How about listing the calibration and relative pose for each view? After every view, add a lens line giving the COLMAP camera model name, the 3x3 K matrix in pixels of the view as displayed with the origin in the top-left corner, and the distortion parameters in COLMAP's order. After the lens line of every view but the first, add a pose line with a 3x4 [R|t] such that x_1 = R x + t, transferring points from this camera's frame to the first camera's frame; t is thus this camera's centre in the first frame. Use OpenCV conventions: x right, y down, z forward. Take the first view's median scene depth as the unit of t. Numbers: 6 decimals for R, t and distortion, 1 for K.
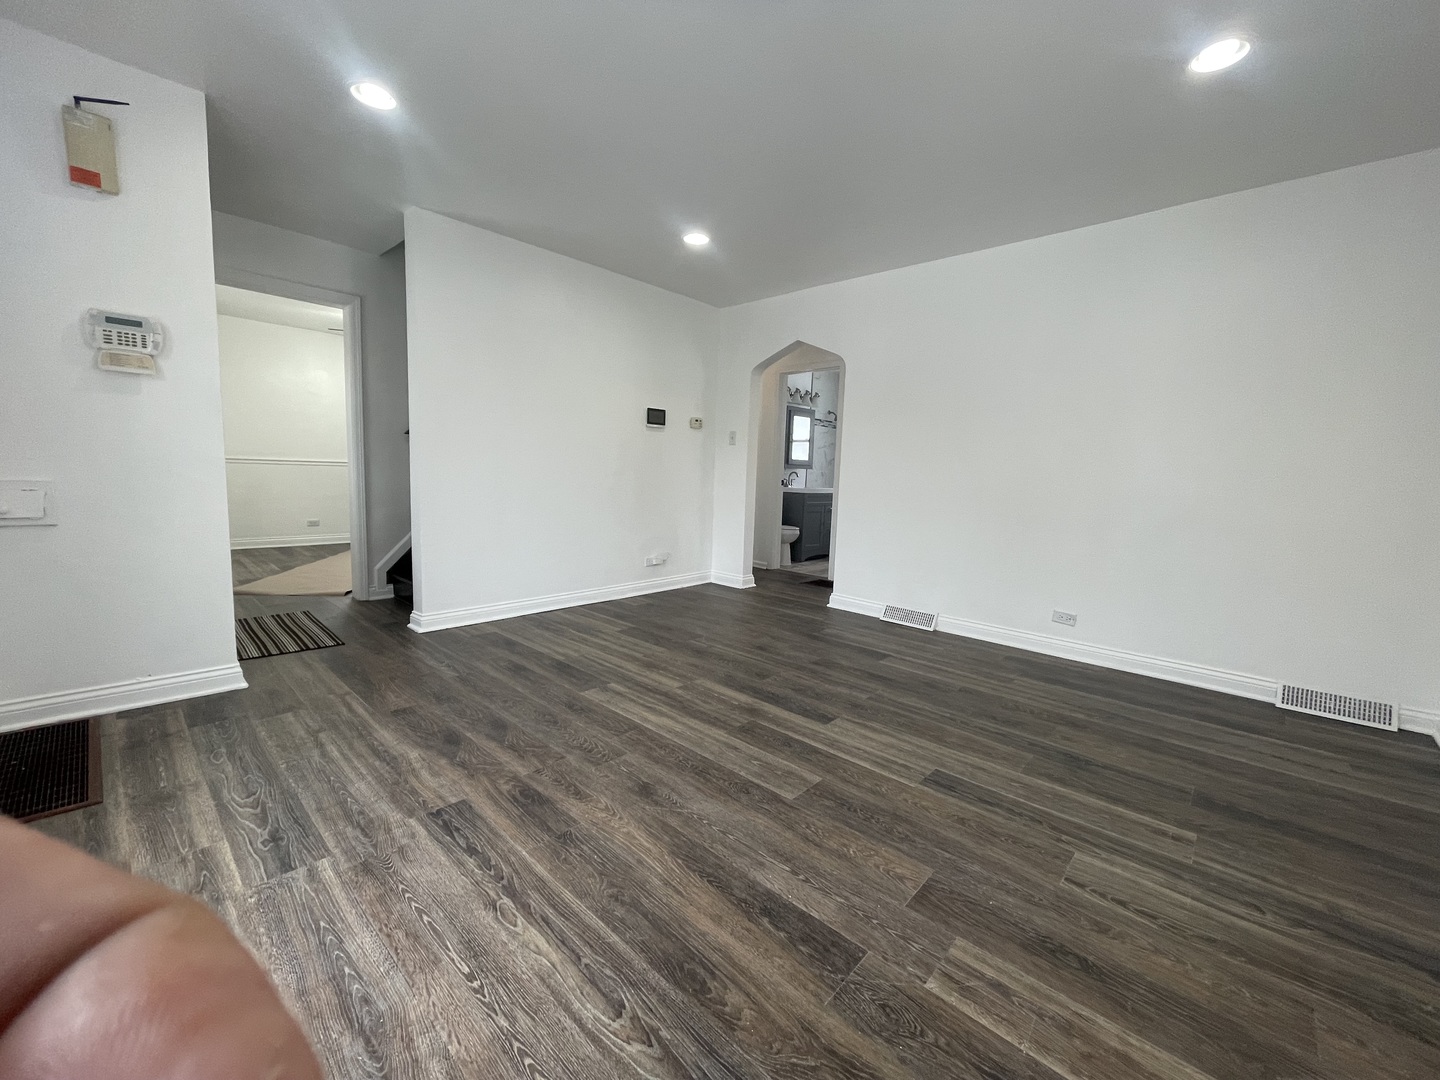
lens RADIAL K [[578.2, 0, 717.4], [0, 578.2, 534.9], [0, 0, 1]] dist [0.000783, 0.000246]
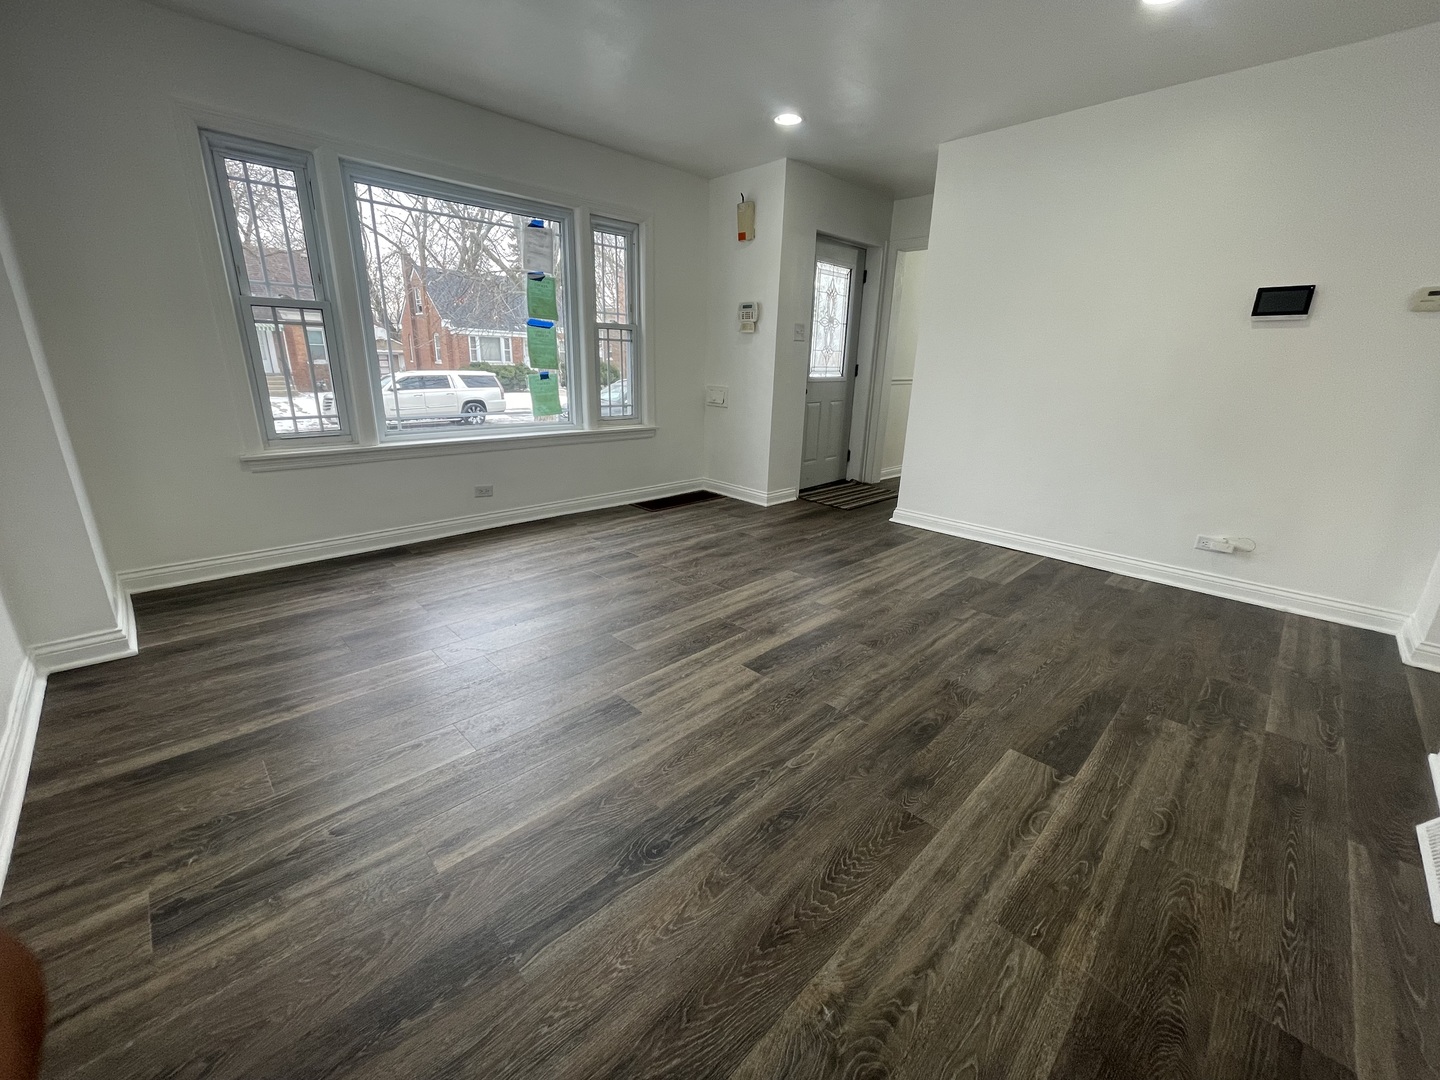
lens RADIAL K [[578.2, 0, 717.4], [0, 578.2, 534.9], [0, 0, 1]] dist [0.000783, 0.000246]
pose [[-0.042080, 0.254764, -0.966087, 1.030321], [-0.138730, 0.956087, 0.258170, -0.103553], [0.989436, 0.144889, -0.004889, 0.938226]]
